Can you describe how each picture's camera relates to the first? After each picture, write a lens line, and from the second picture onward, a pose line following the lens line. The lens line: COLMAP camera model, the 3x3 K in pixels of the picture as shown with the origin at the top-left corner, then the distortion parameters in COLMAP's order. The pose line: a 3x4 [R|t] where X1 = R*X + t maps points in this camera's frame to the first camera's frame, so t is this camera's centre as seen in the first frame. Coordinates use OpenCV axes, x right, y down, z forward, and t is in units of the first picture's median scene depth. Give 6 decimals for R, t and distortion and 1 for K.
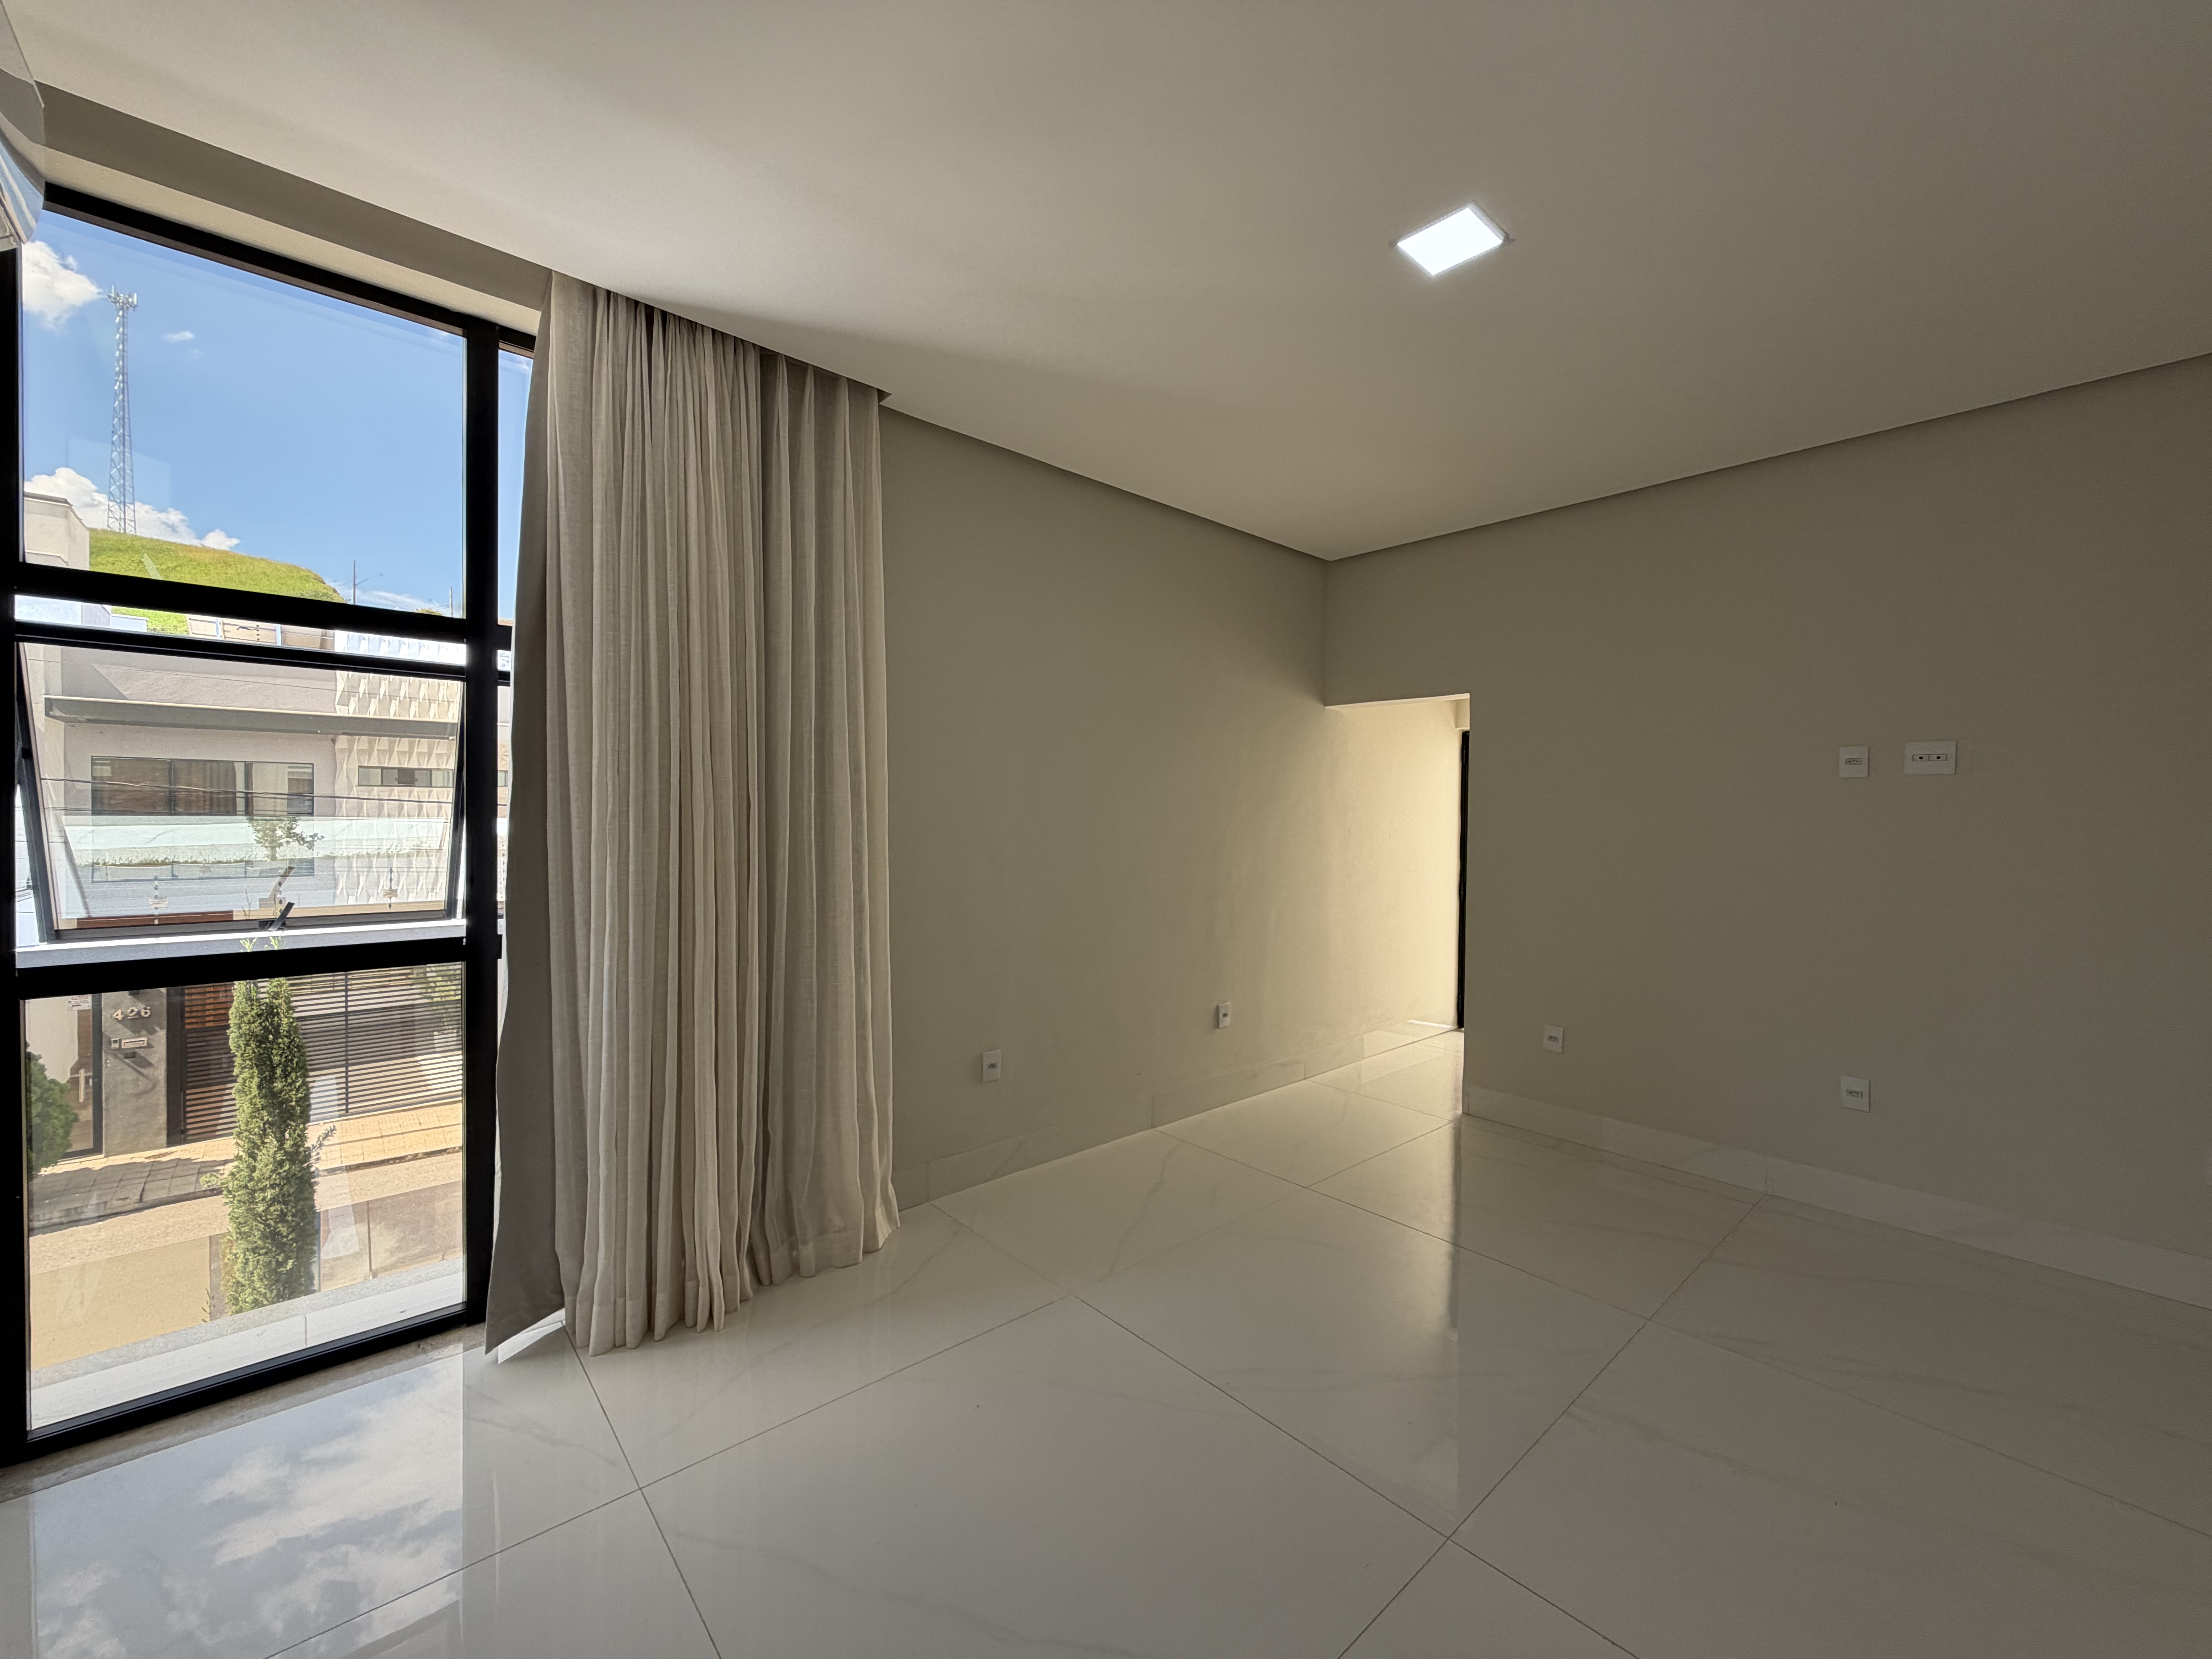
lens RADIAL K [[885.9, 0, 1106.0], [0, 885.9, 829.5], [0, 0, 1]] dist [0.000625, 0.000050]
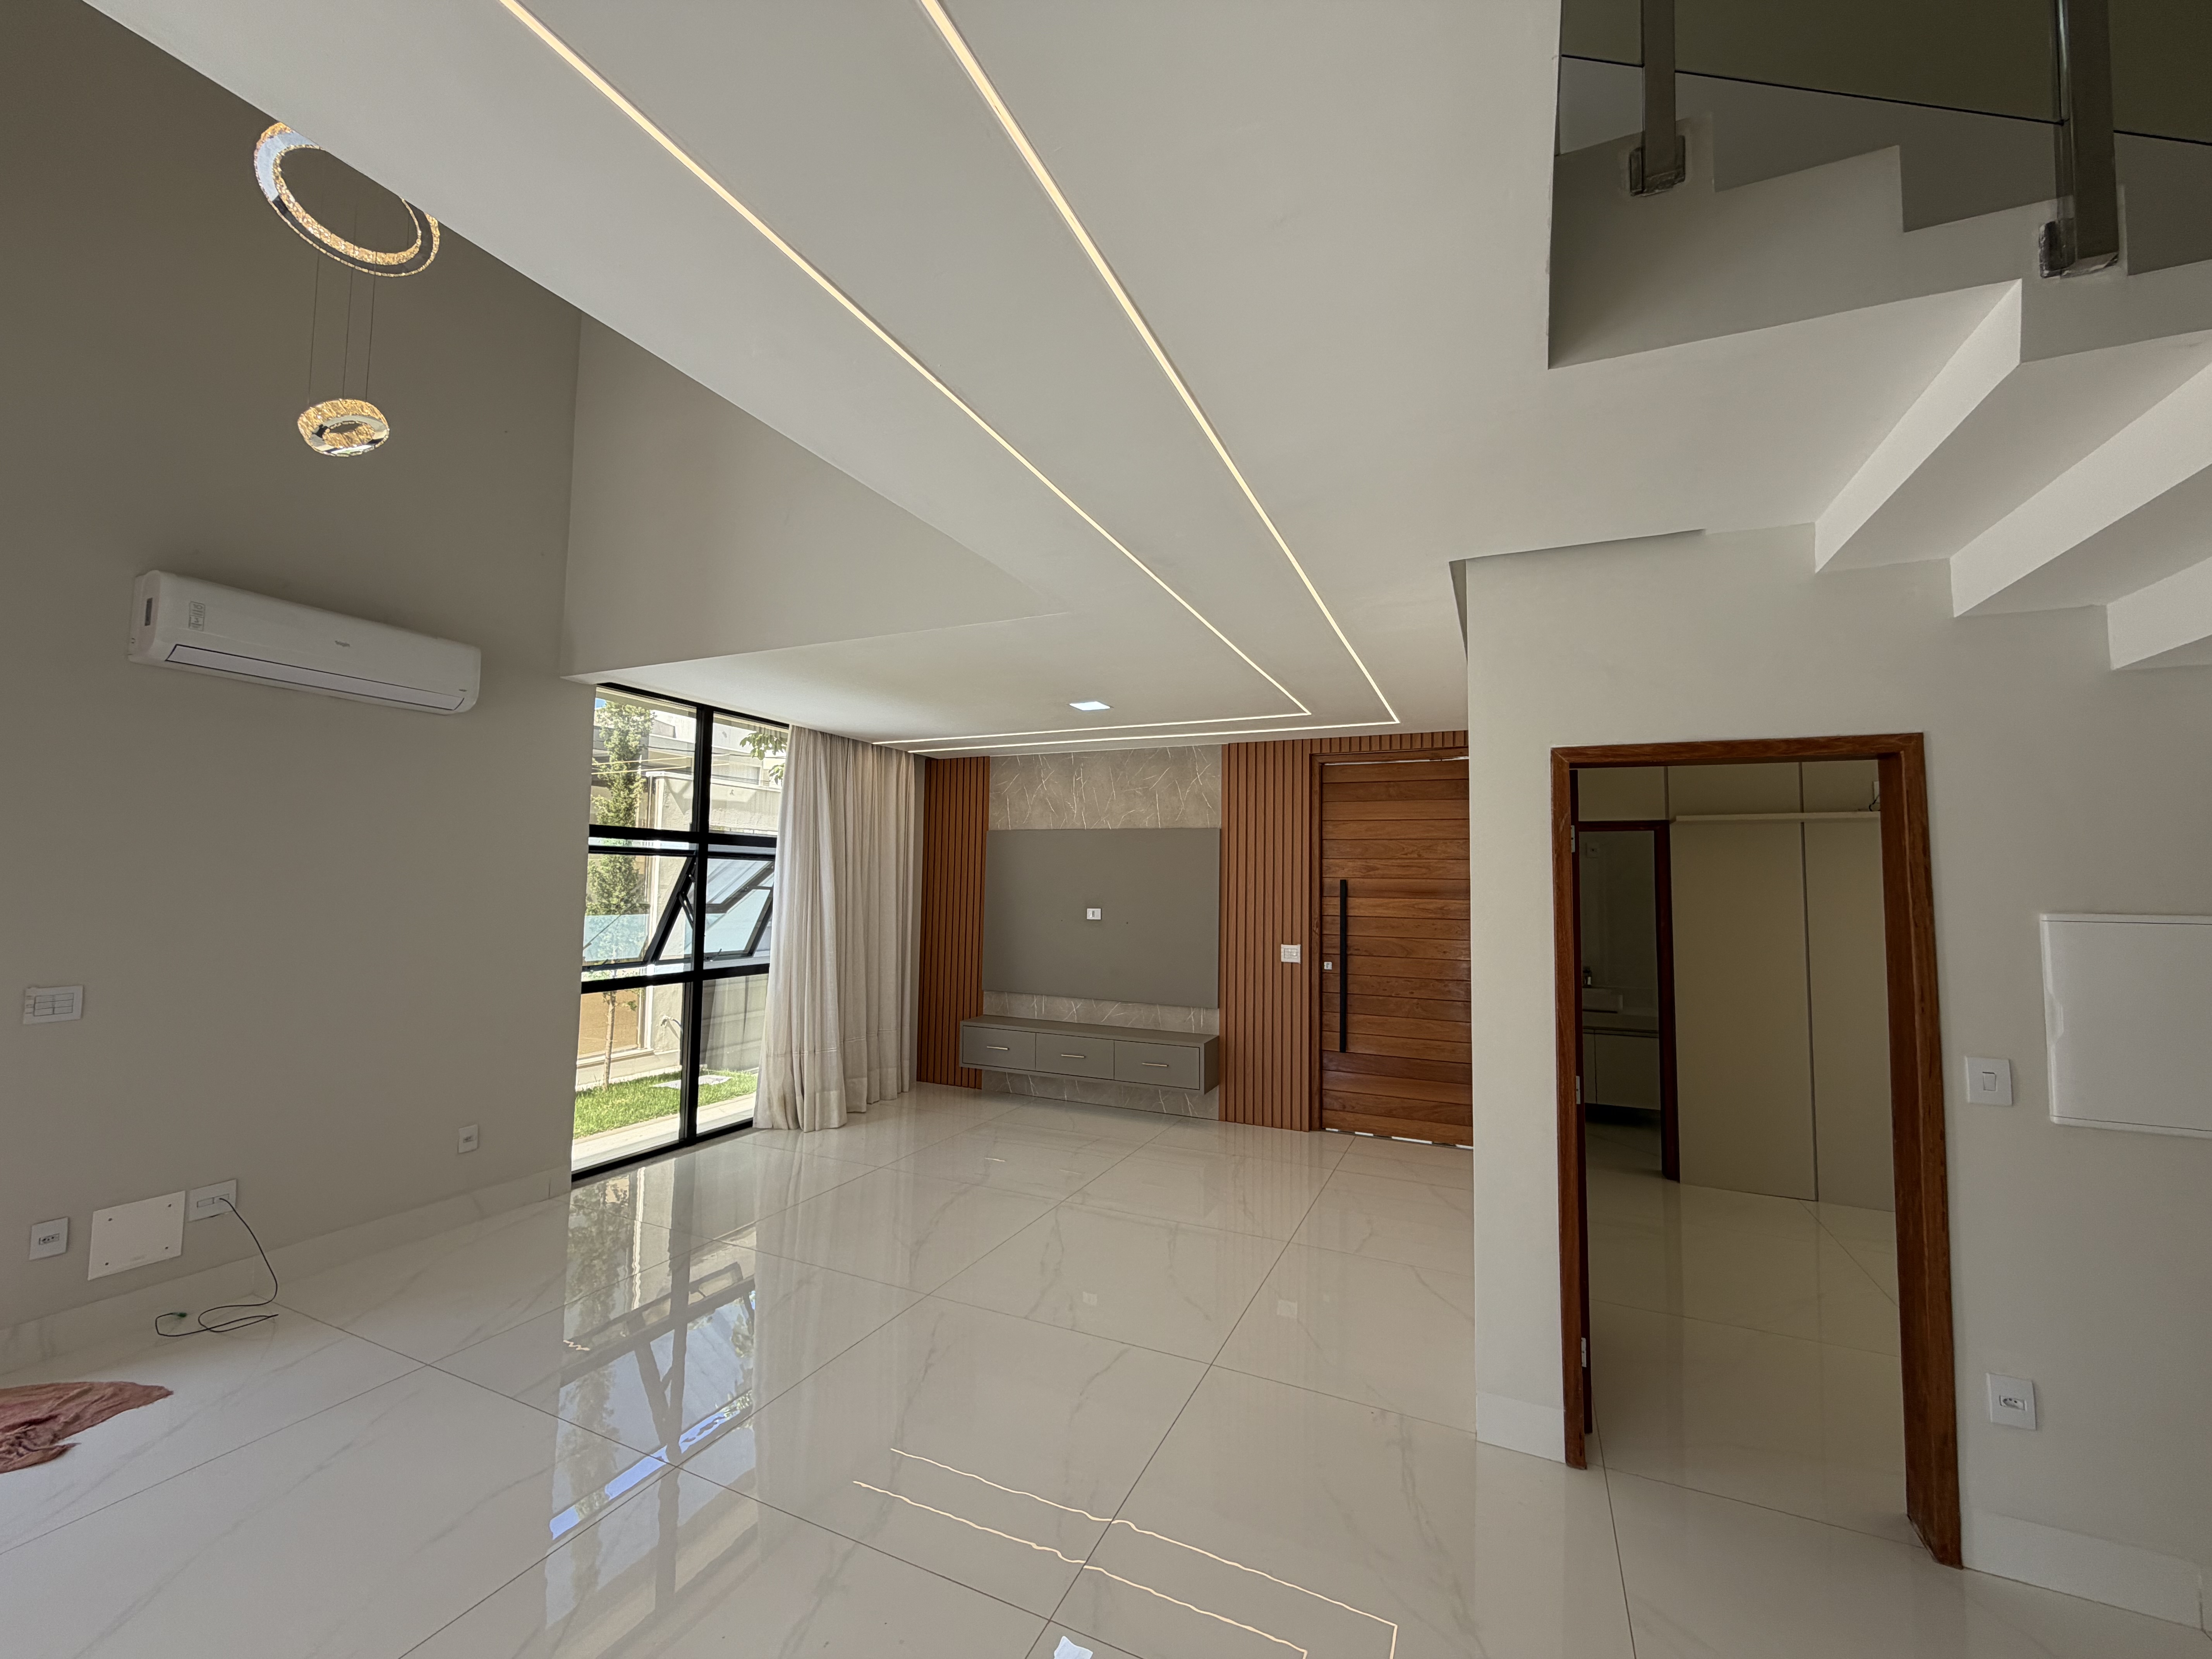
lens RADIAL K [[885.9, 0, 1106.0], [0, 885.9, 829.5], [0, 0, 1]] dist [0.000625, 0.000050]
pose [[0.920082, 0.026731, 0.390814, -0.628536], [0.001018, 0.997503, -0.070624, -0.080764], [-0.391725, 0.065377, 0.917757, -1.509278]]
